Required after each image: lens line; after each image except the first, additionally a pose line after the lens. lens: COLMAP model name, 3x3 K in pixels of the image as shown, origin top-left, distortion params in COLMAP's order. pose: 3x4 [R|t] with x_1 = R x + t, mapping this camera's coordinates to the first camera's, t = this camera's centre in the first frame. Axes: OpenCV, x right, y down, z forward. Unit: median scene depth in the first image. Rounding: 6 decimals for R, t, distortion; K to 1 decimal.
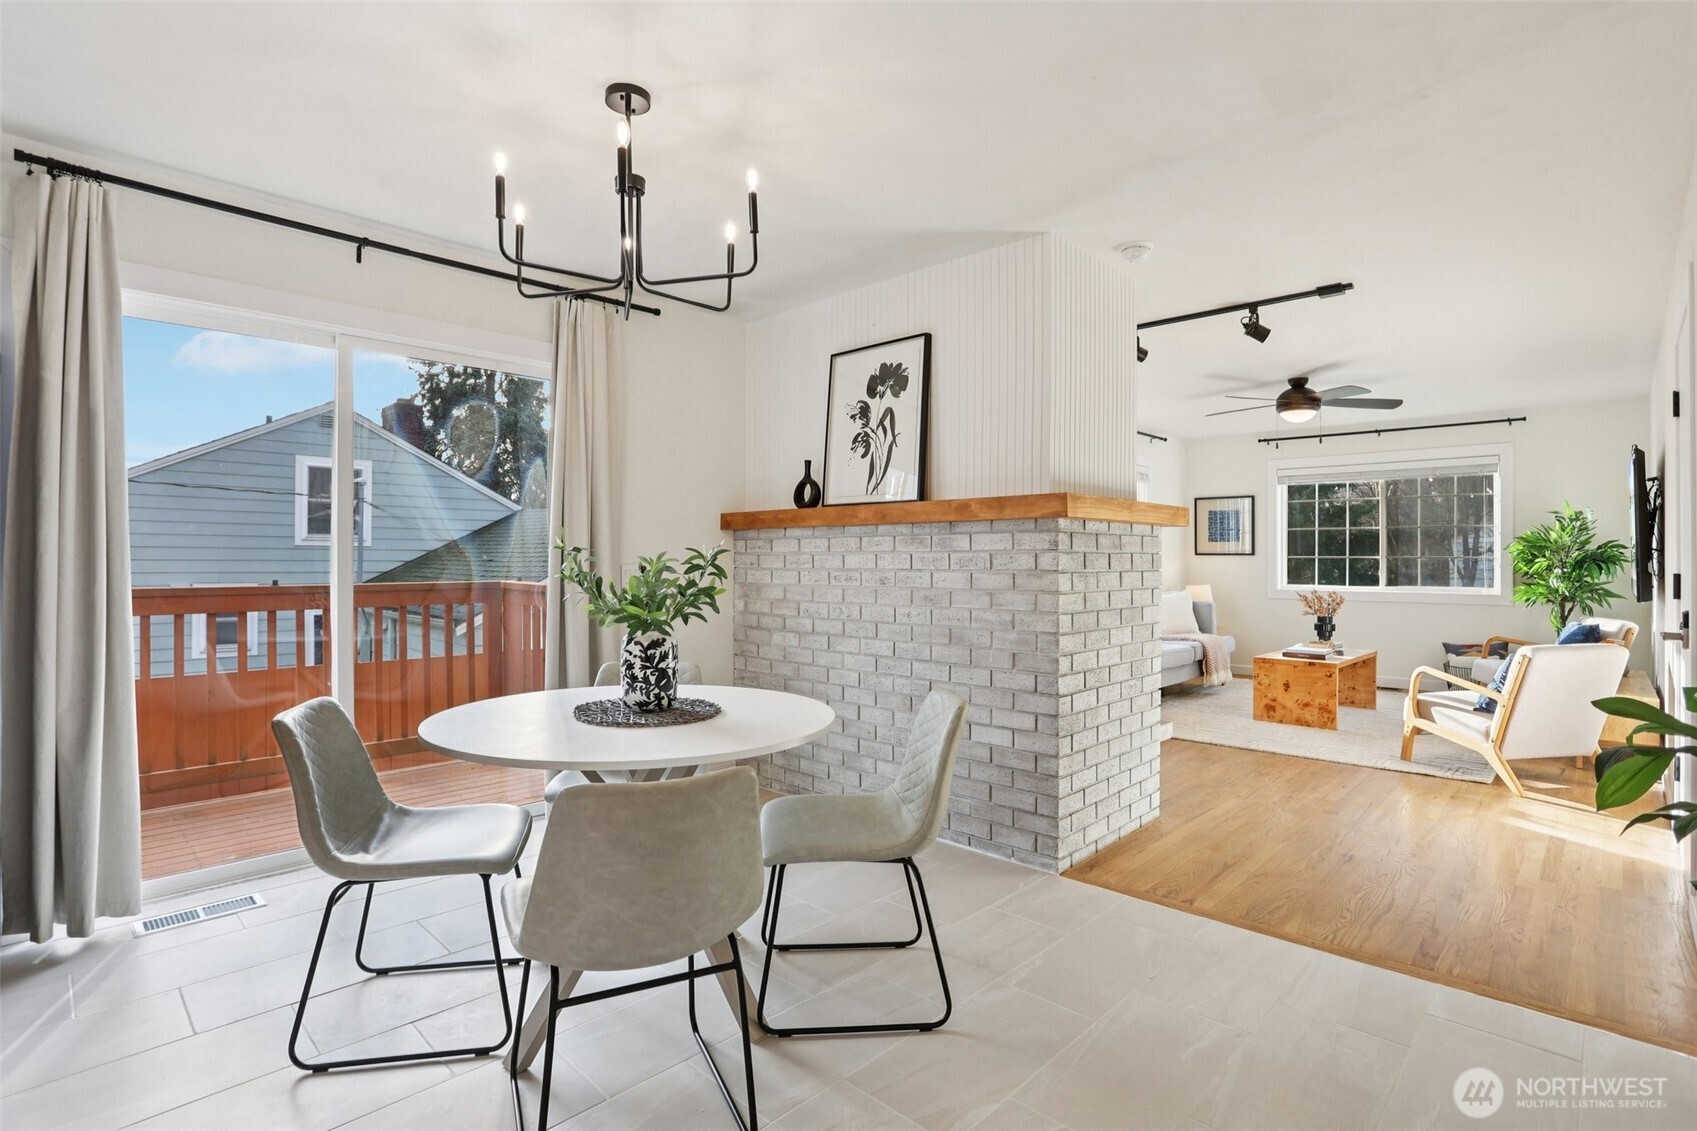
lens RADIAL K [[843.5, 0, 864.8], [0, 843.5, 570.9], [0, 0, 1]] dist [0.018860, 0.002090]
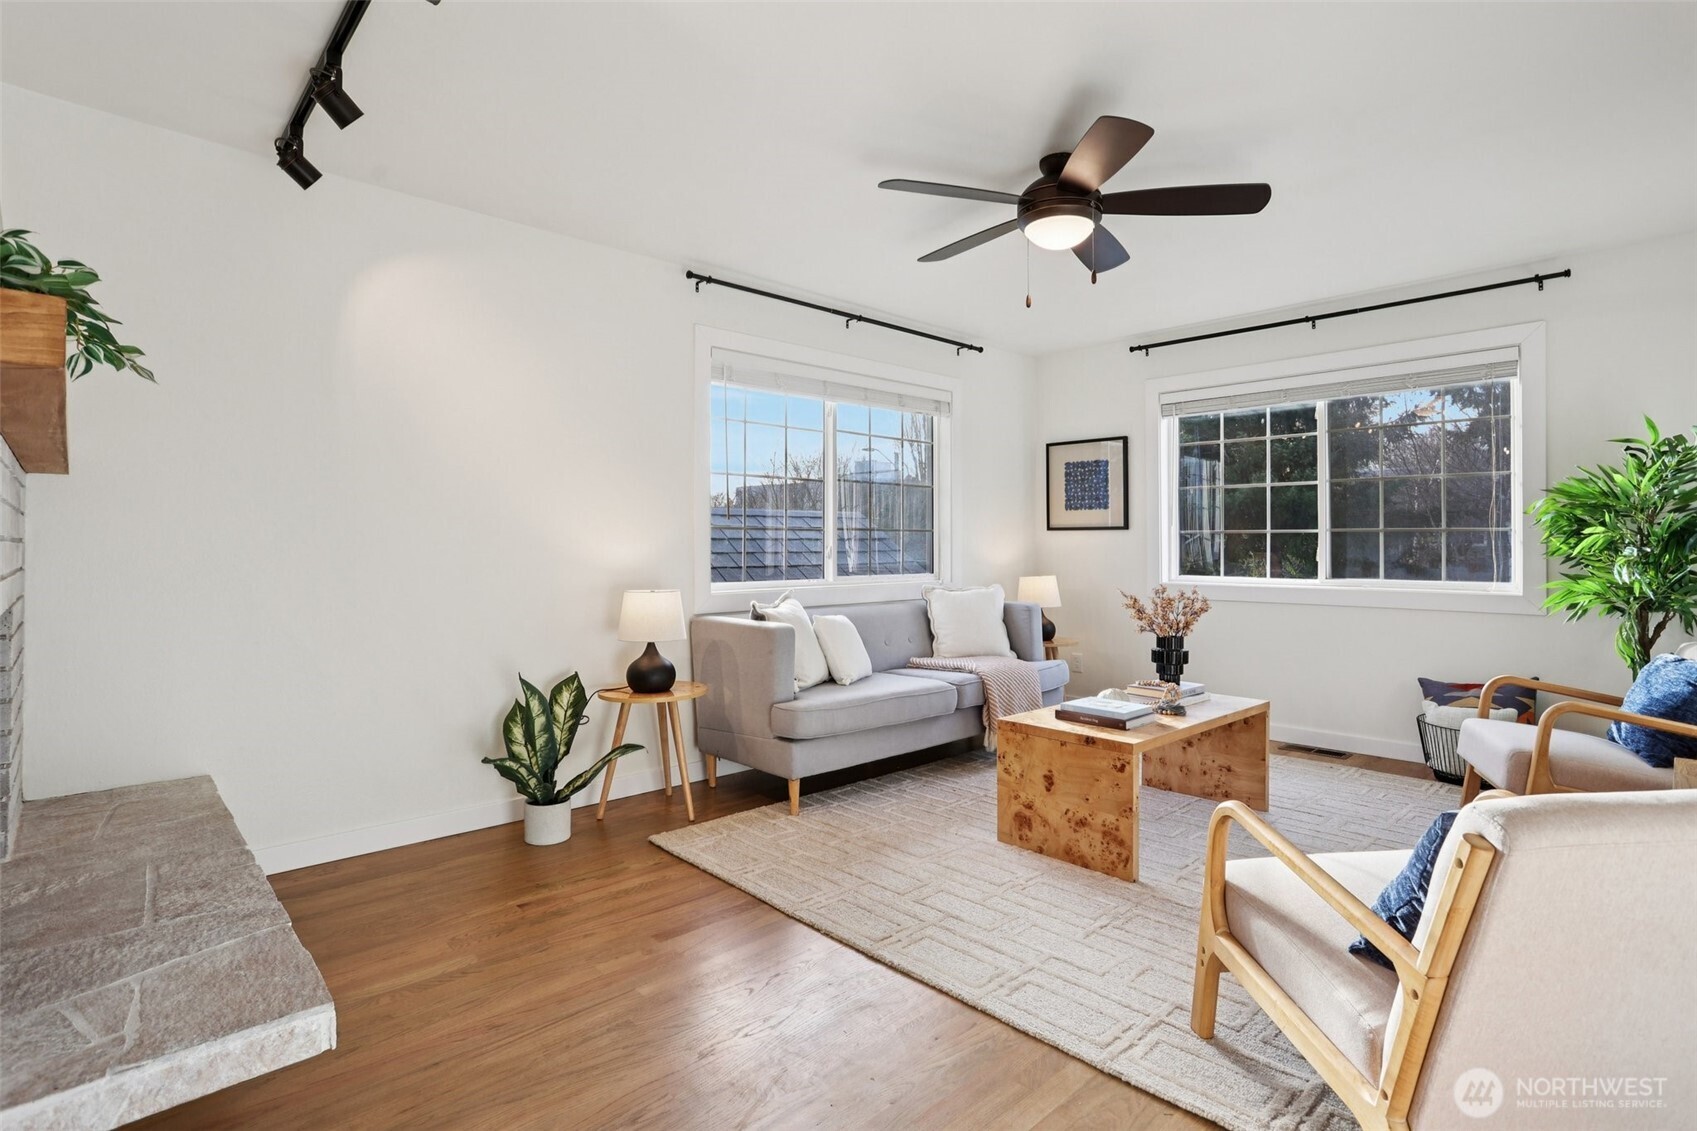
lens RADIAL K [[843.5, 0, 831.0], [0, 843.5, 553.1], [0, 0, 1]] dist [0.018860, 0.002090]
pose [[0.996696, -0.001286, -0.081218, 0.358969], [0.000938, 0.999990, -0.004329, 0.002629], [0.081223, 0.004239, 0.996687, 0.429577]]
